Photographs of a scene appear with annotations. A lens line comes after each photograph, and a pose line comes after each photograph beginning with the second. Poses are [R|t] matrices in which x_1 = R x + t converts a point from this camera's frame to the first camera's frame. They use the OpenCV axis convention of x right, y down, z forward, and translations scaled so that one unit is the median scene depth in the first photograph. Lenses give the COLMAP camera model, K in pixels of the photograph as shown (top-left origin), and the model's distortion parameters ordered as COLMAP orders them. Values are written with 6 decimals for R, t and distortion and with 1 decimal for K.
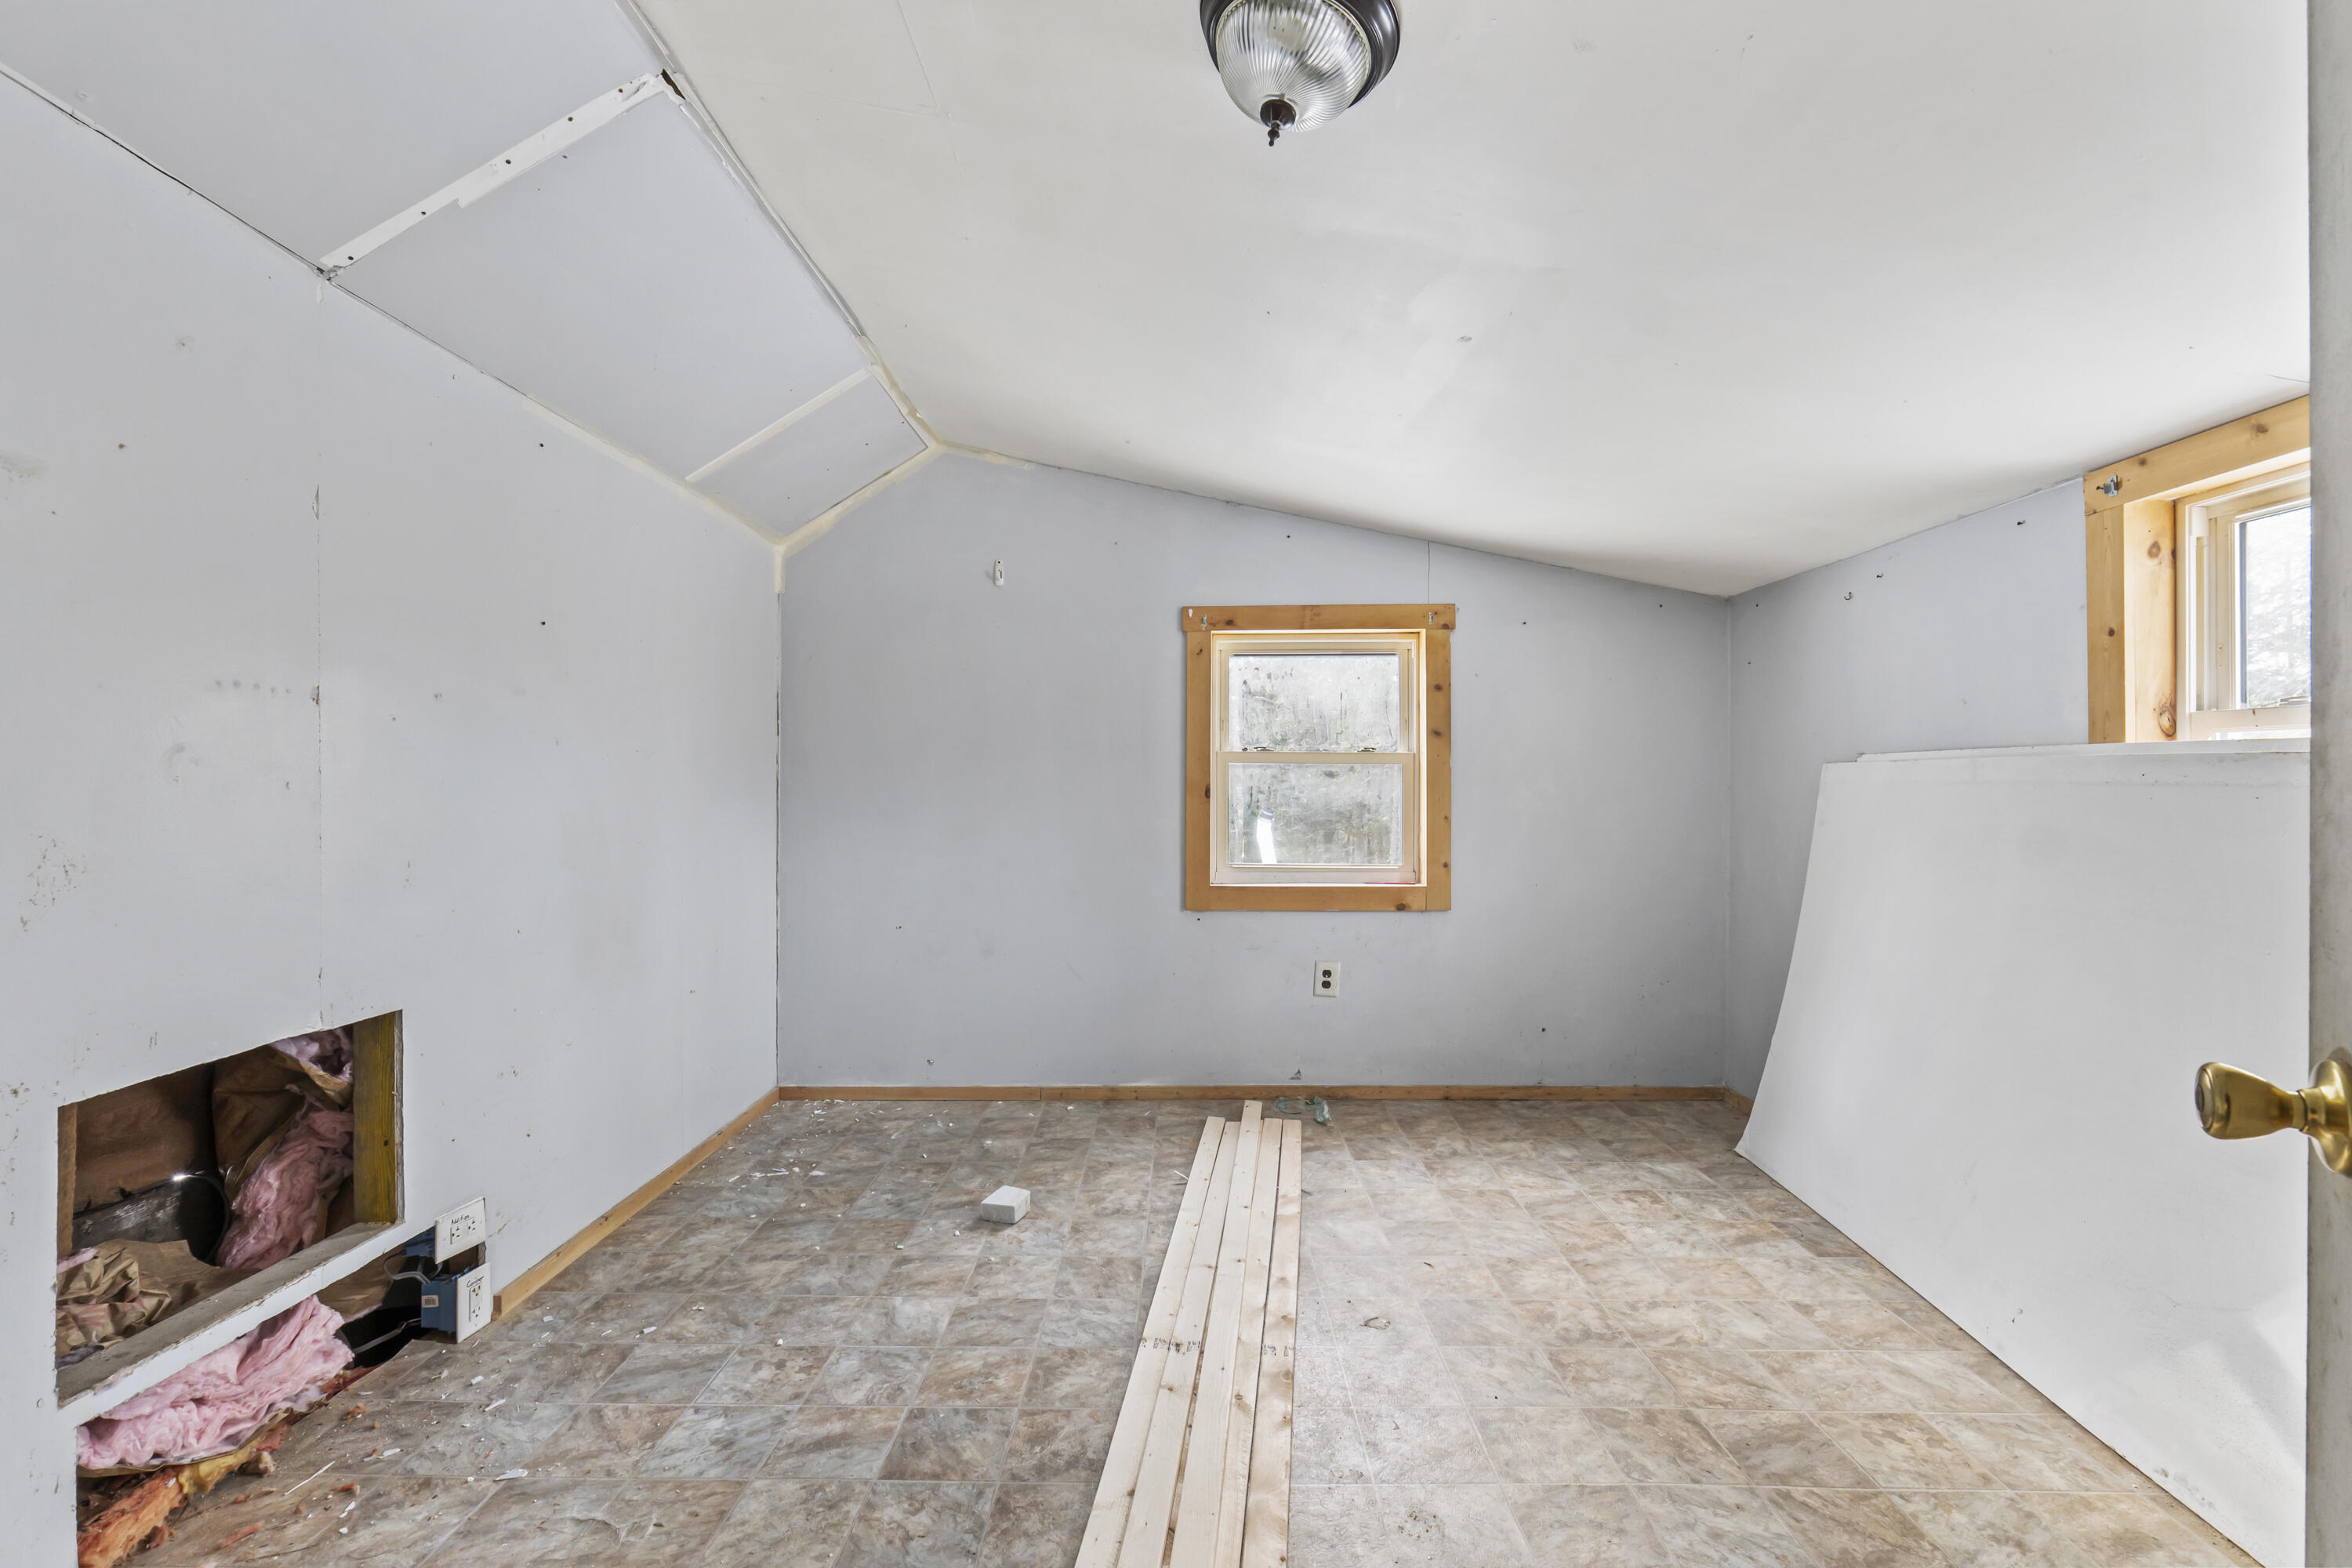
lens RADIAL K [[994.8, 0, 1158.8], [0, 994.8, 773.1], [0, 0, 1]] dist [-0.000496, -0.000314]
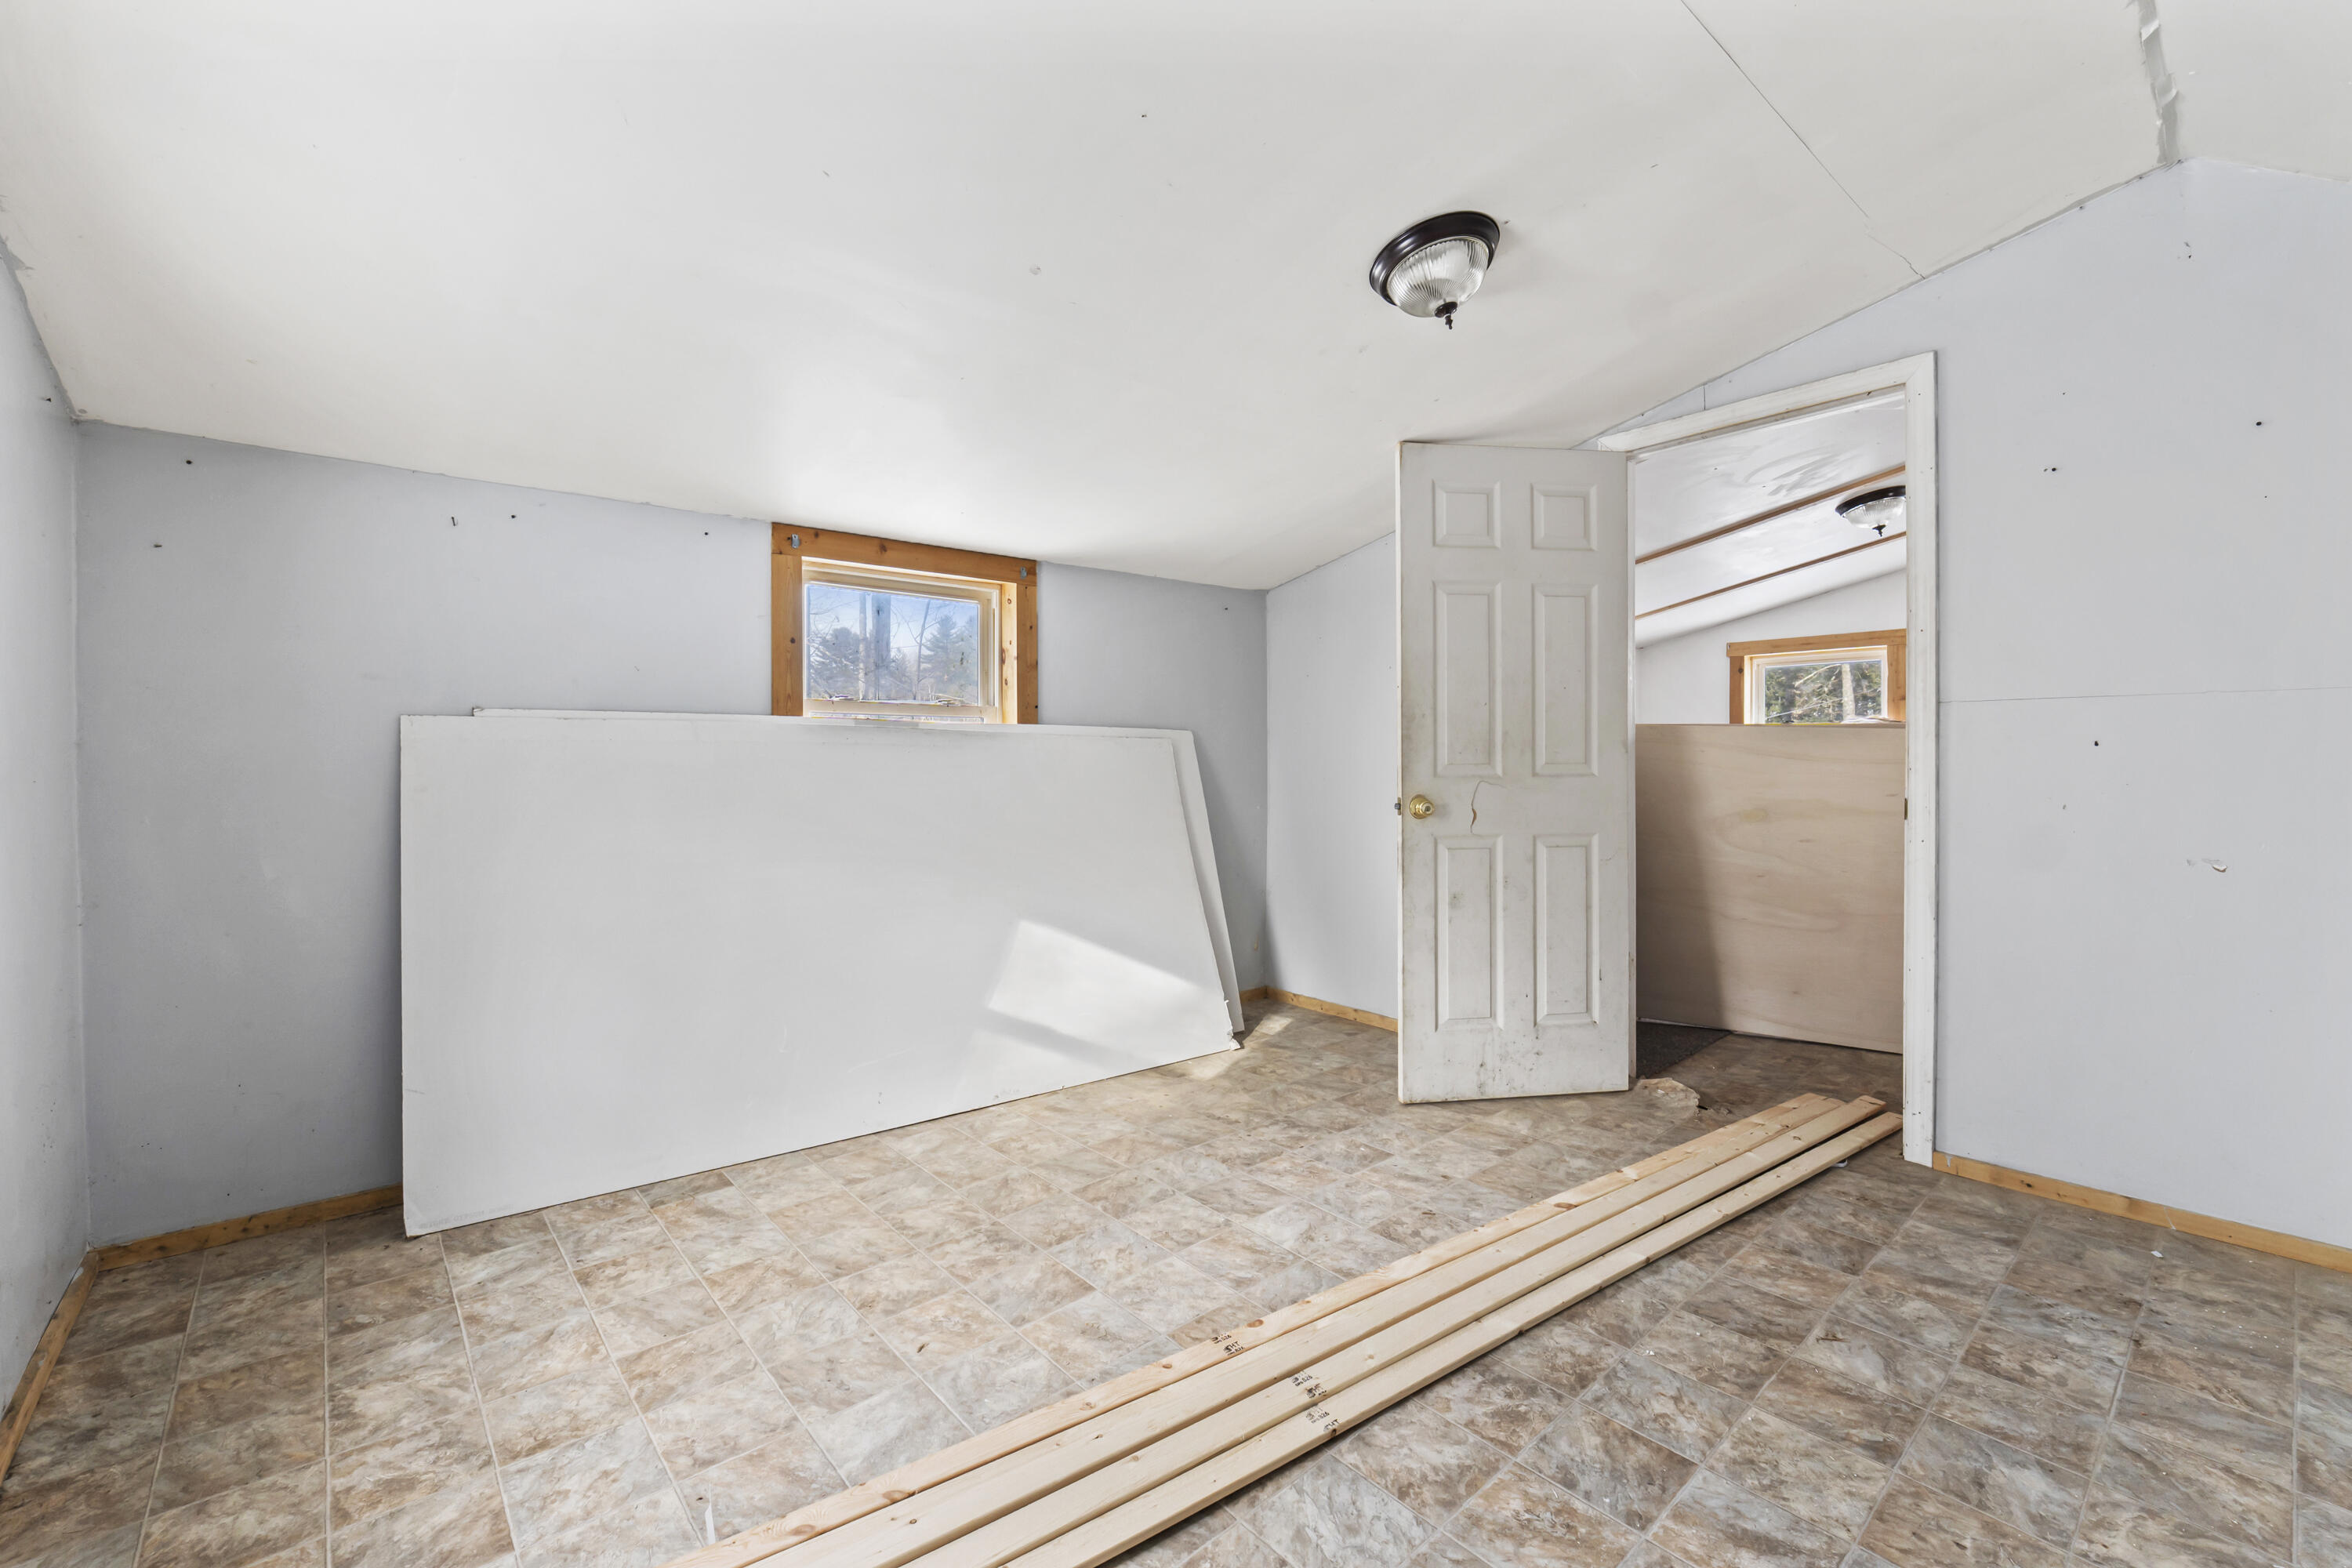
lens RADIAL K [[994.8, 0, 1158.8], [0, 994.8, 773.1], [0, 0, 1]] dist [-0.000496, -0.000314]
pose [[-0.673629, -0.014544, 0.738927, -0.567417], [-0.012828, 0.999886, 0.007986, 0.037780], [-0.738958, -0.004100, -0.673739, 1.828208]]
